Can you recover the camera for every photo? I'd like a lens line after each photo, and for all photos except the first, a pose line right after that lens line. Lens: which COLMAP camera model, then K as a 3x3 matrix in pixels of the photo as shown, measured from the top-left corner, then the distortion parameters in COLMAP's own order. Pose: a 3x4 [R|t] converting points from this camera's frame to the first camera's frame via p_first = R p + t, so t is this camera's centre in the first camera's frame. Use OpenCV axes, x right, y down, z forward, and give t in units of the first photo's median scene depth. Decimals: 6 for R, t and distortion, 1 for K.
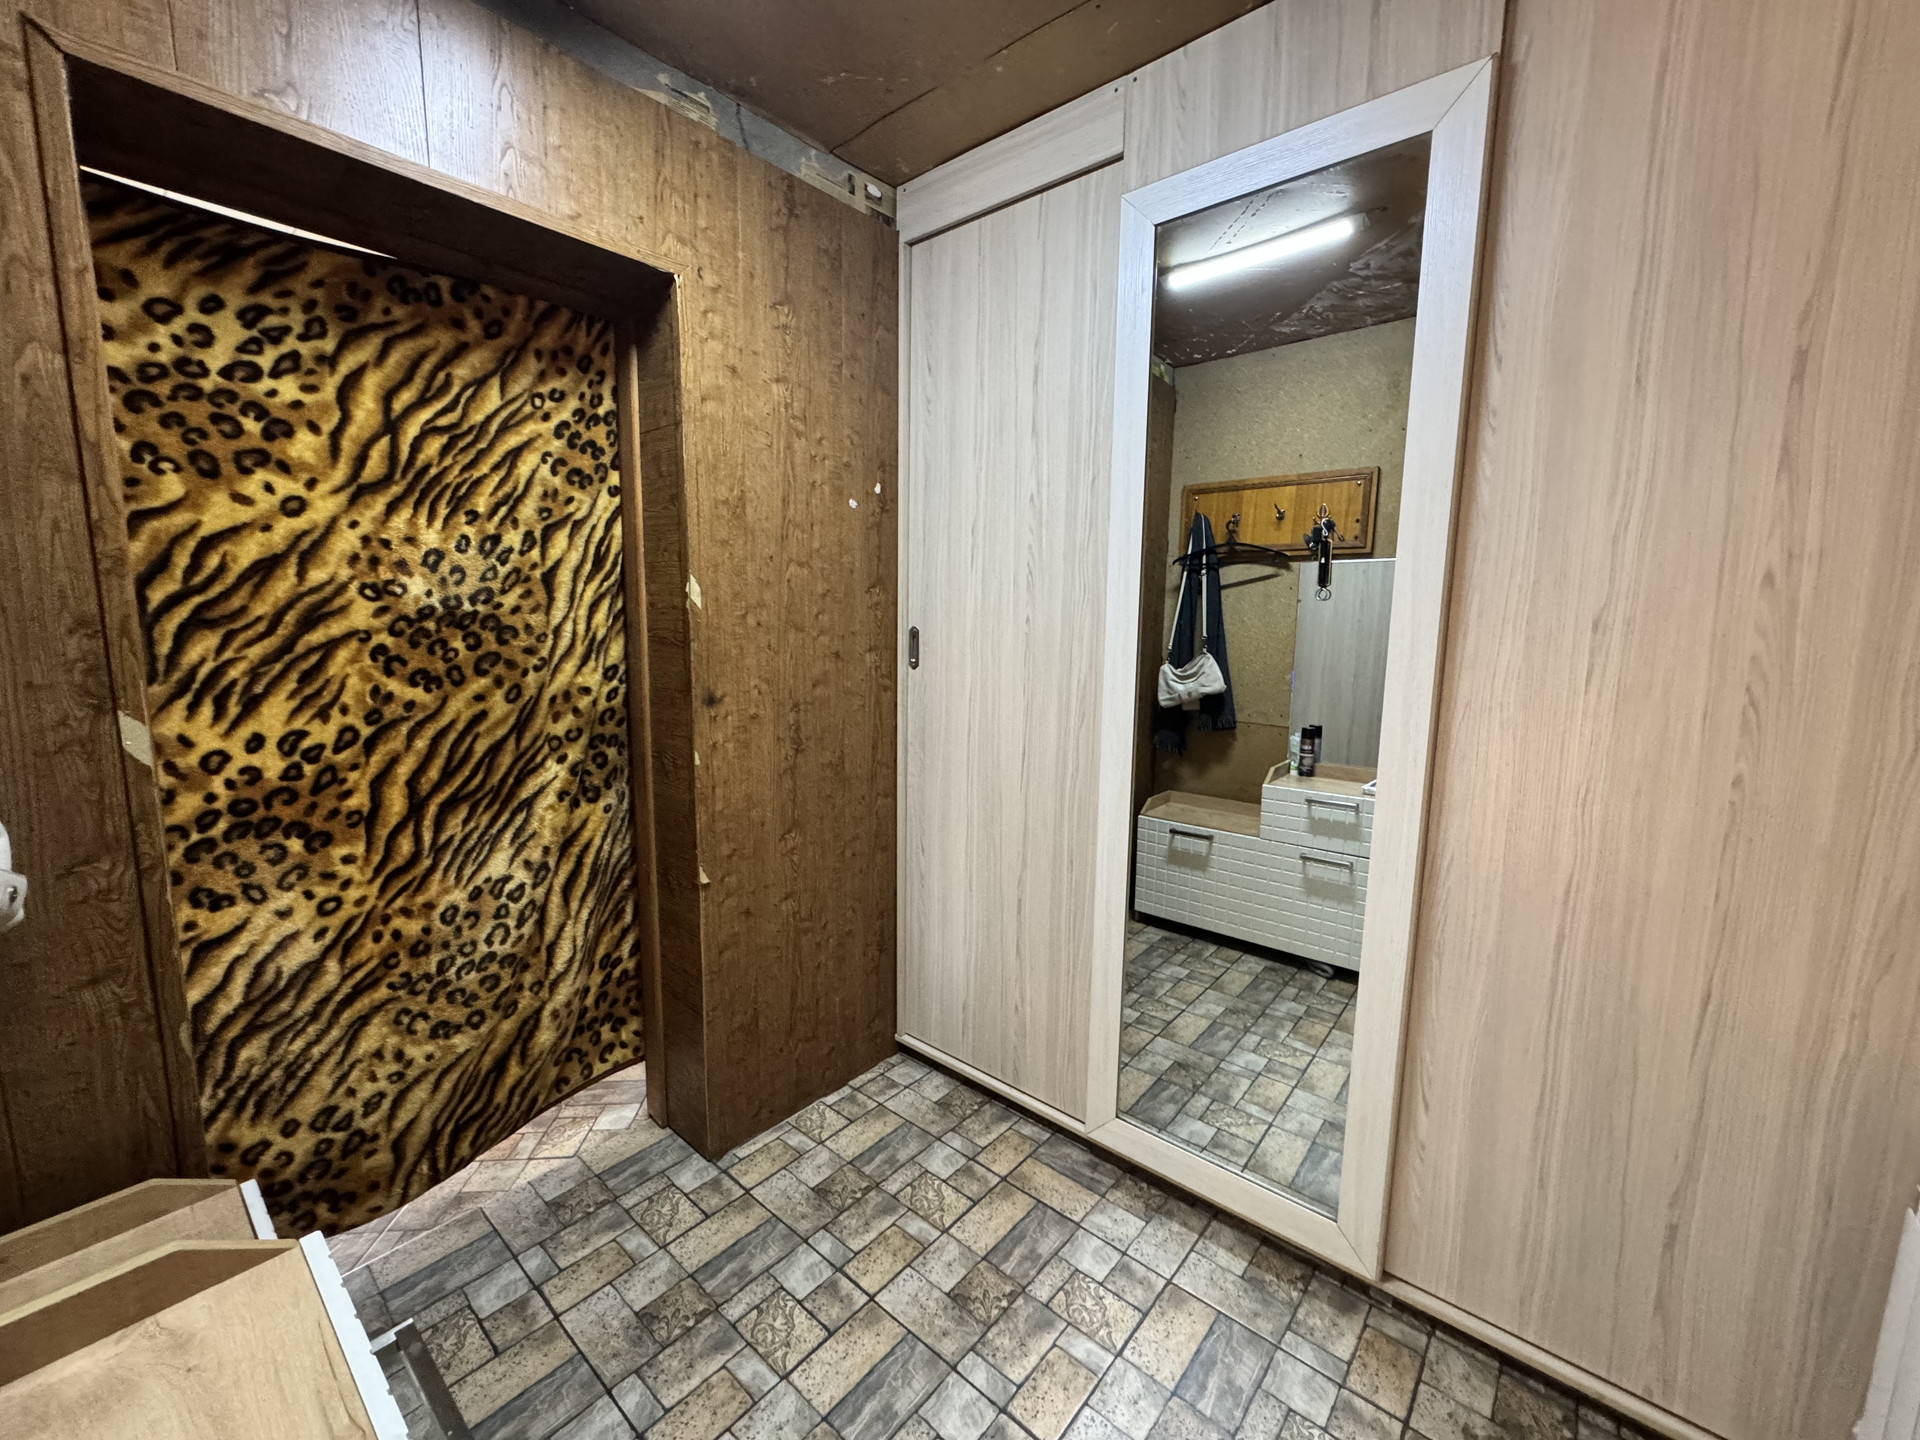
lens RADIAL K [[764.9, 0, 961.0], [0, 764.9, 717.8], [0, 0, 1]] dist [-0.002668, 0.000323]
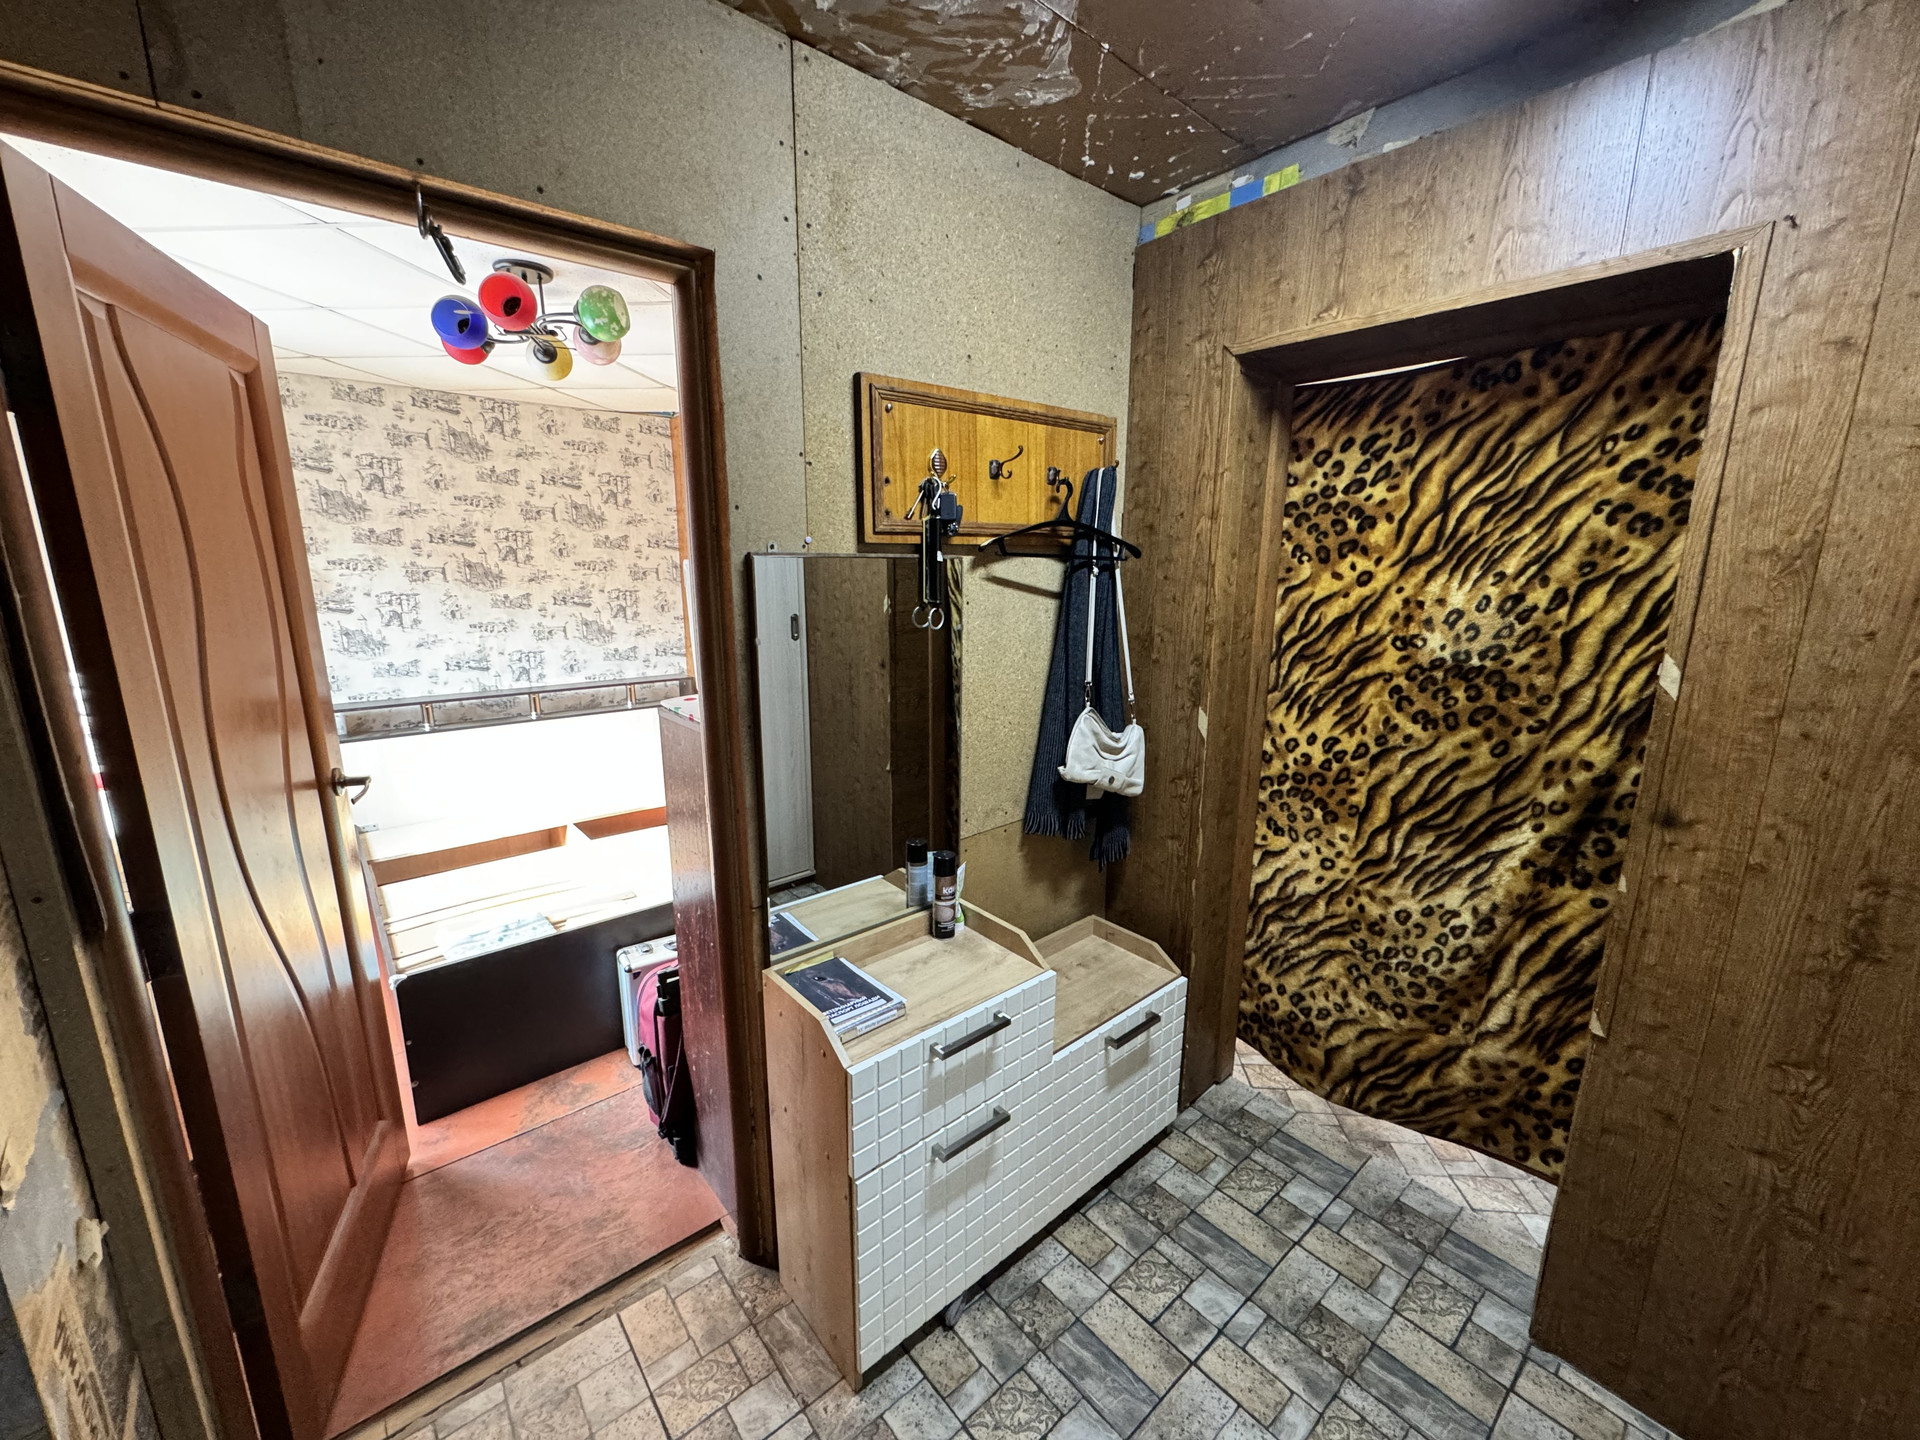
lens RADIAL K [[764.9, 0, 961.0], [0, 764.9, 717.8], [0, 0, 1]] dist [-0.002668, 0.000323]
pose [[-0.159402, 0.195067, -0.967750, 0.533849], [-0.138794, 0.966119, 0.217600, -0.205207], [0.977408, 0.169004, -0.126927, 0.447899]]
